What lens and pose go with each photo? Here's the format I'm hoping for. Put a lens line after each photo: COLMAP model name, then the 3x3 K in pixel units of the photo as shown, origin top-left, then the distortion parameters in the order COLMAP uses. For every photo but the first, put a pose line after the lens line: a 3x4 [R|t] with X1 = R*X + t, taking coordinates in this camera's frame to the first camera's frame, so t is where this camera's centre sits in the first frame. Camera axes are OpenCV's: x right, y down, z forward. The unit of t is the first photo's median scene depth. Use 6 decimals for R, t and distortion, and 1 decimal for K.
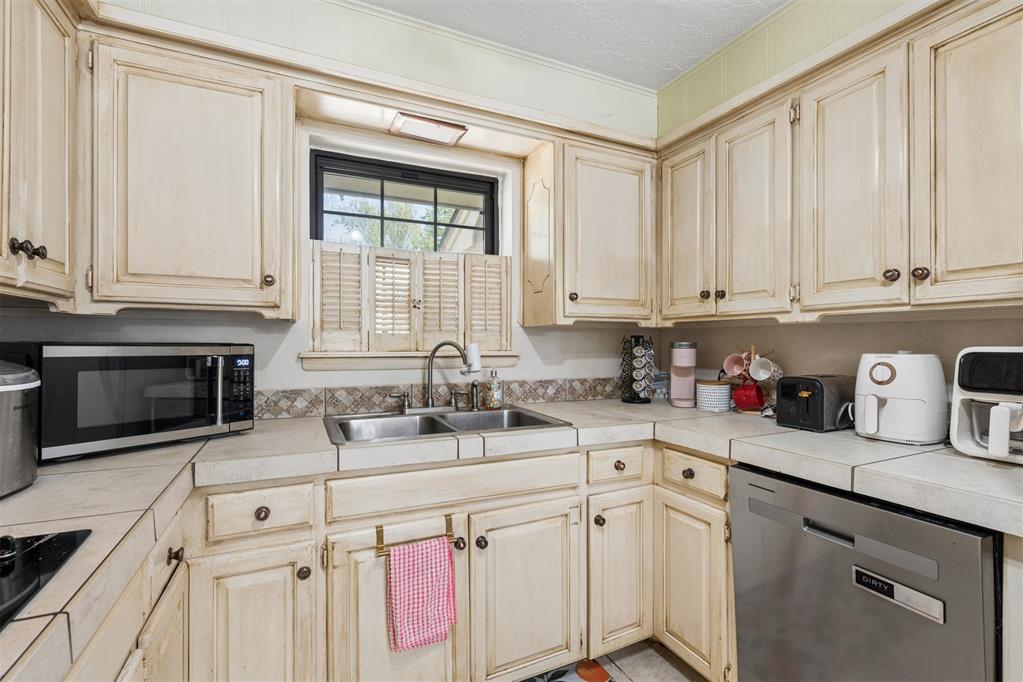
lens RADIAL K [[465.1, 0, 509.5], [0, 465.1, 345.3], [0, 0, 1]] dist [0.000512, 0.000412]
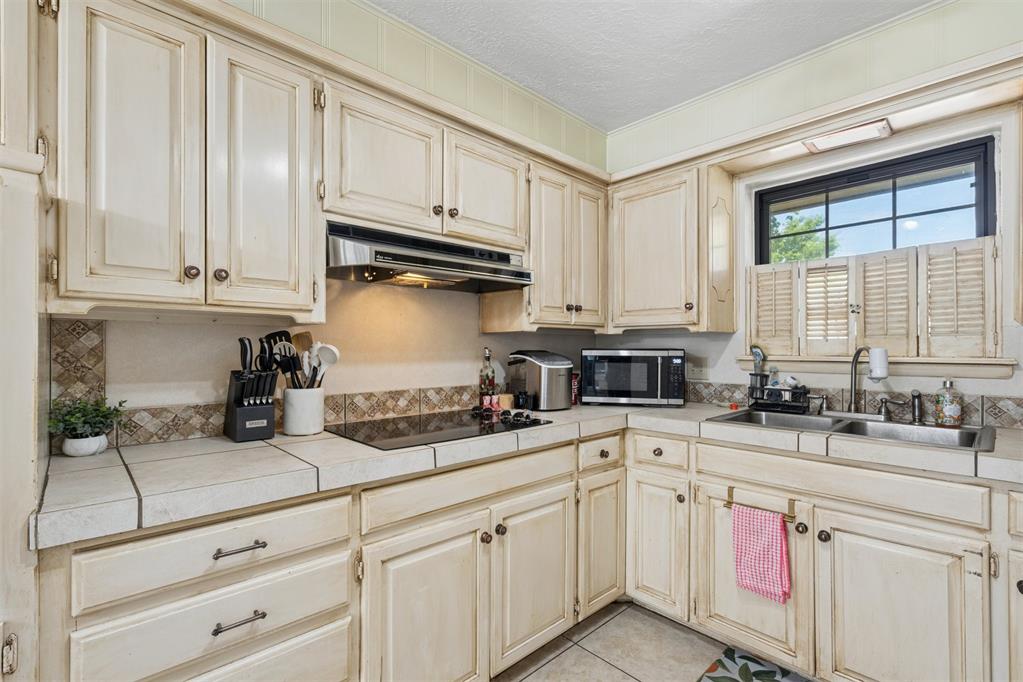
lens RADIAL K [[465.2, 0, 510.3], [0, 465.2, 361.9], [0, 0, 1]] dist [-0.001549, -0.000075]
pose [[0.308847, 0.024108, -0.950806, 0.688674], [-0.002469, 0.999696, 0.024546, 0.002411], [0.951109, -0.005233, 0.308813, -0.005415]]
